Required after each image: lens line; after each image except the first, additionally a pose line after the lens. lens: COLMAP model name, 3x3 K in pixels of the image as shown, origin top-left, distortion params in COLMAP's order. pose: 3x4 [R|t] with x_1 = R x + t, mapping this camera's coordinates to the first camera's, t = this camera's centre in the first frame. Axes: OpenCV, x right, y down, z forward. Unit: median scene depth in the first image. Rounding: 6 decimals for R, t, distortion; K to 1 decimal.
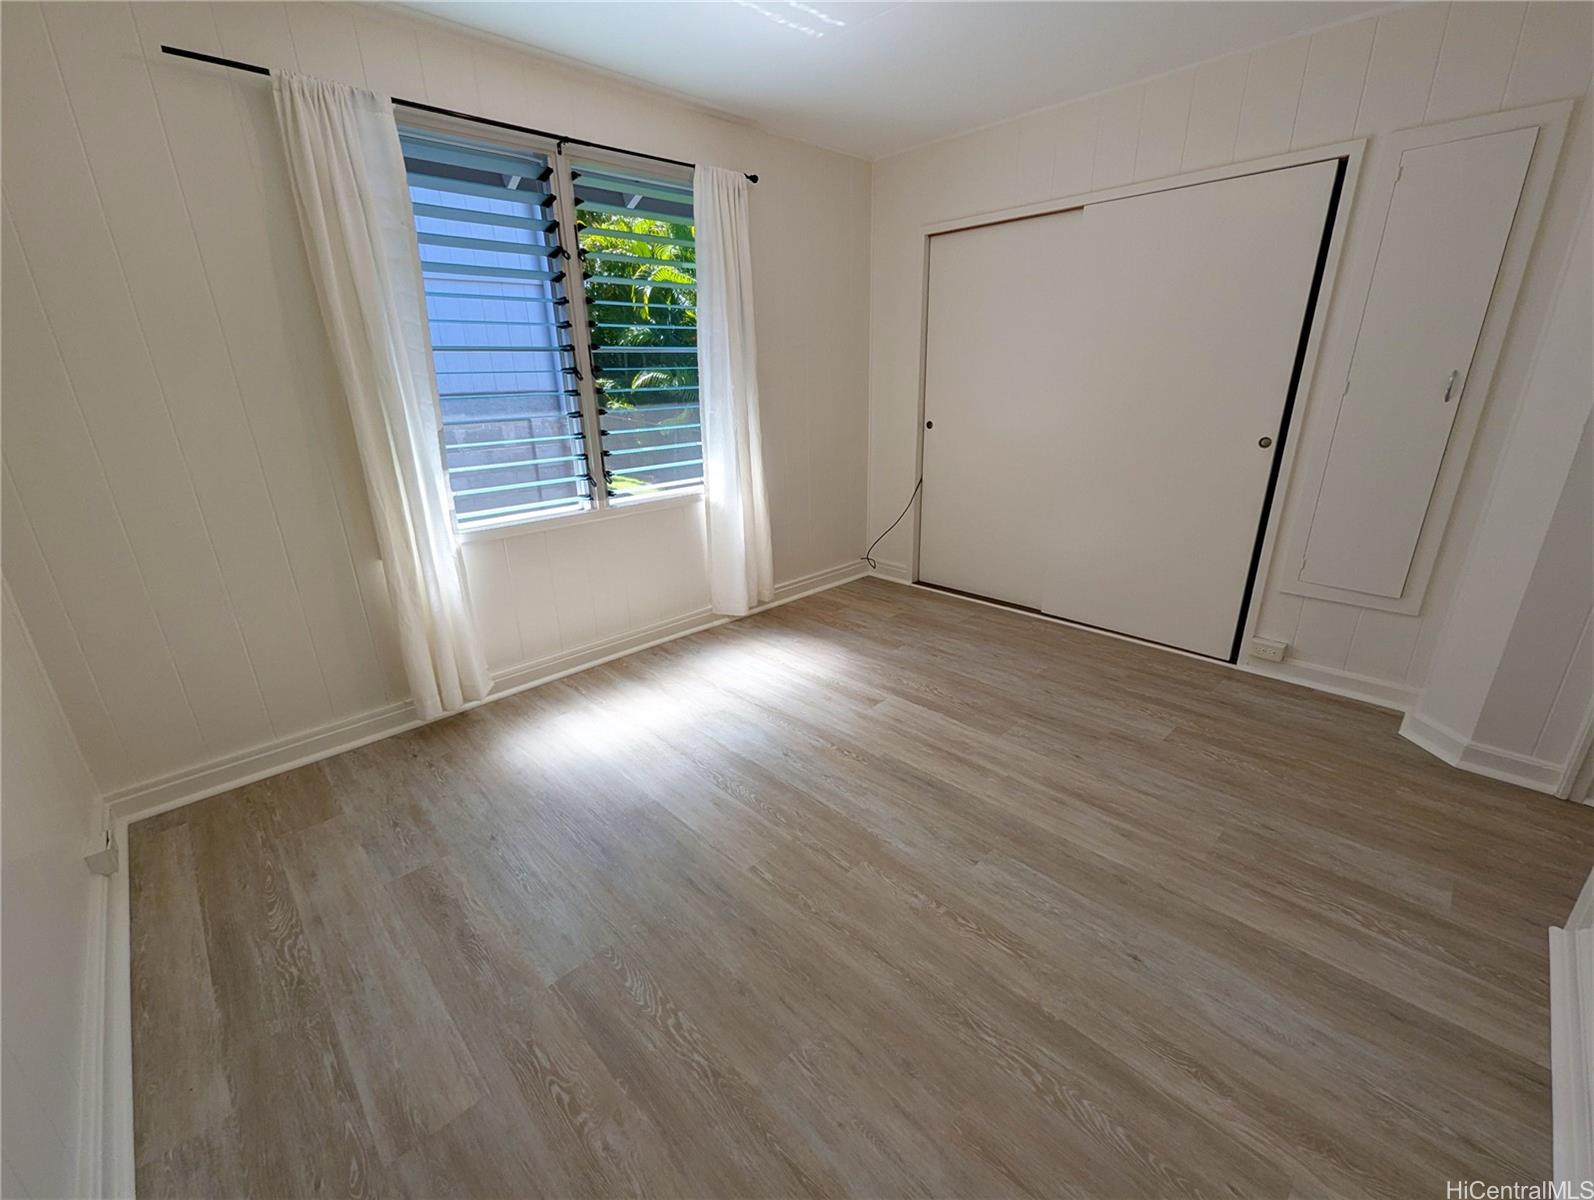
lens RADIAL K [[663.3, 0, 801.1], [0, 663.3, 604.1], [0, 0, 1]] dist [0.000826, -0.000204]
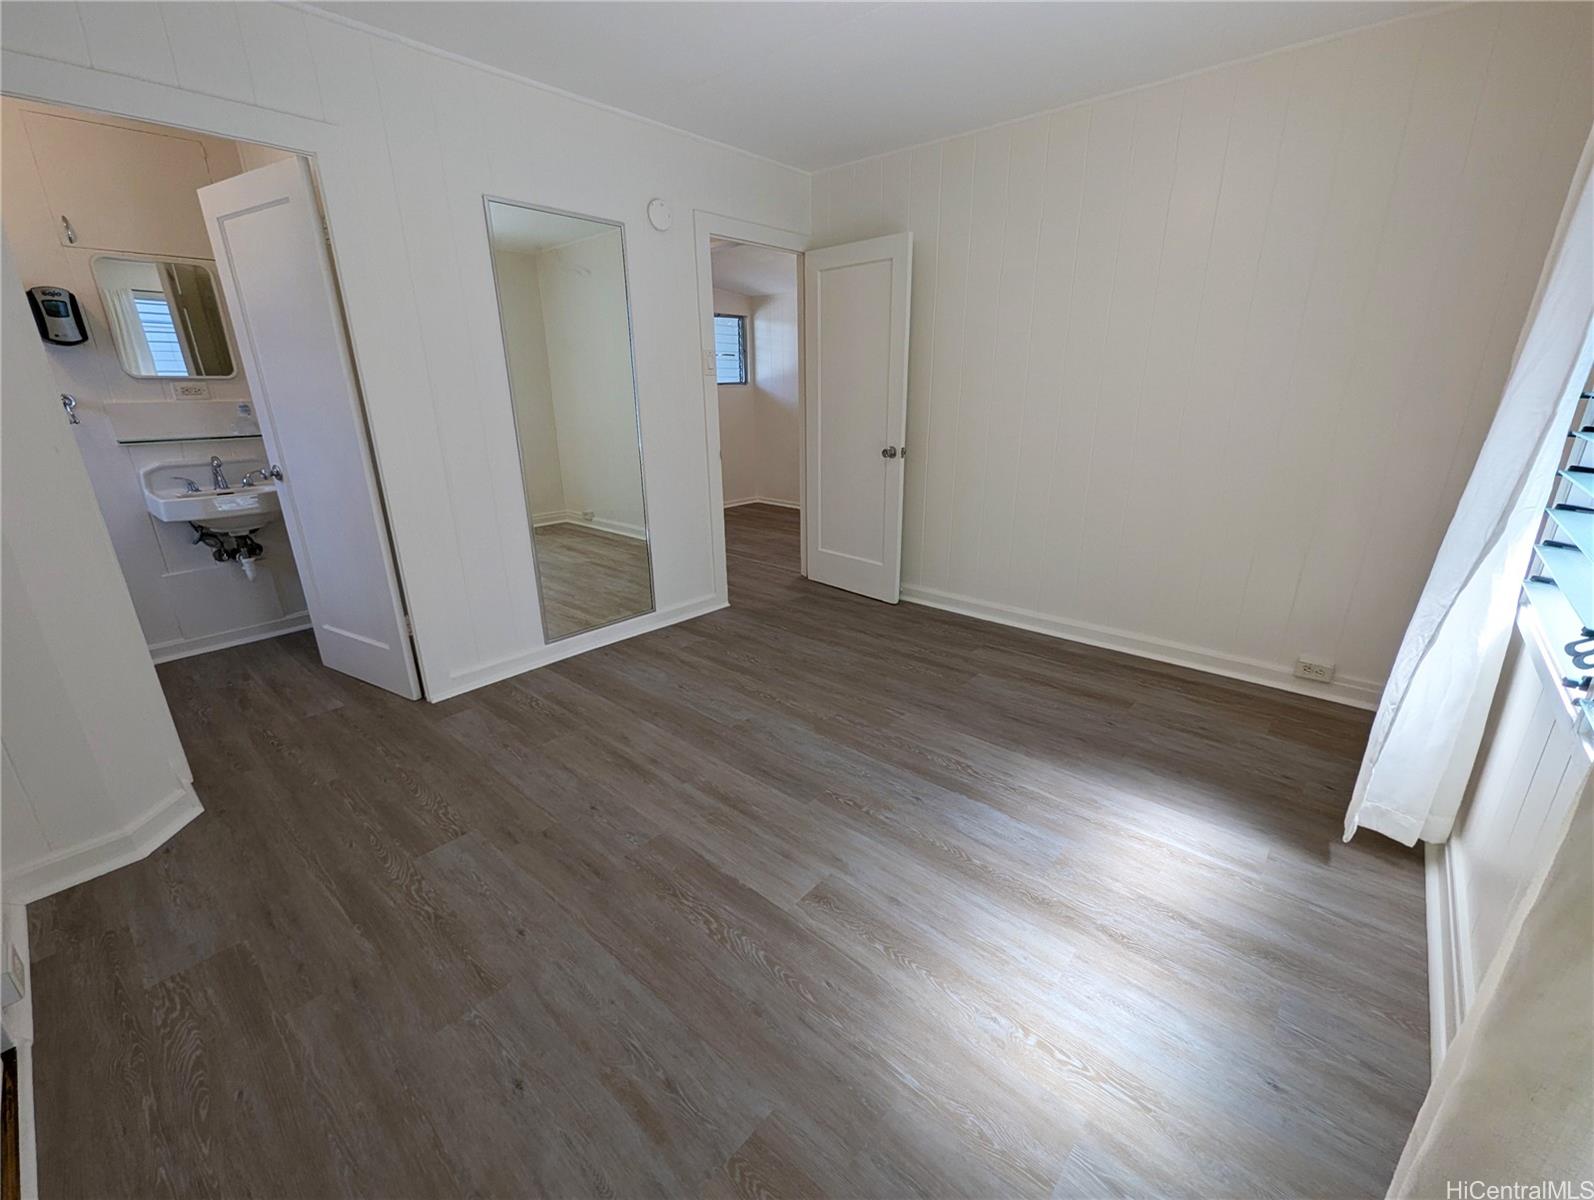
lens RADIAL K [[663.3, 0, 801.1], [0, 663.3, 604.1], [0, 0, 1]] dist [0.000826, -0.000204]
pose [[-0.996437, 0.050489, -0.067561, 0.188118], [-0.002031, 0.786443, 0.617660, -0.554580], [0.084318, 0.615596, -0.783538, 1.596772]]
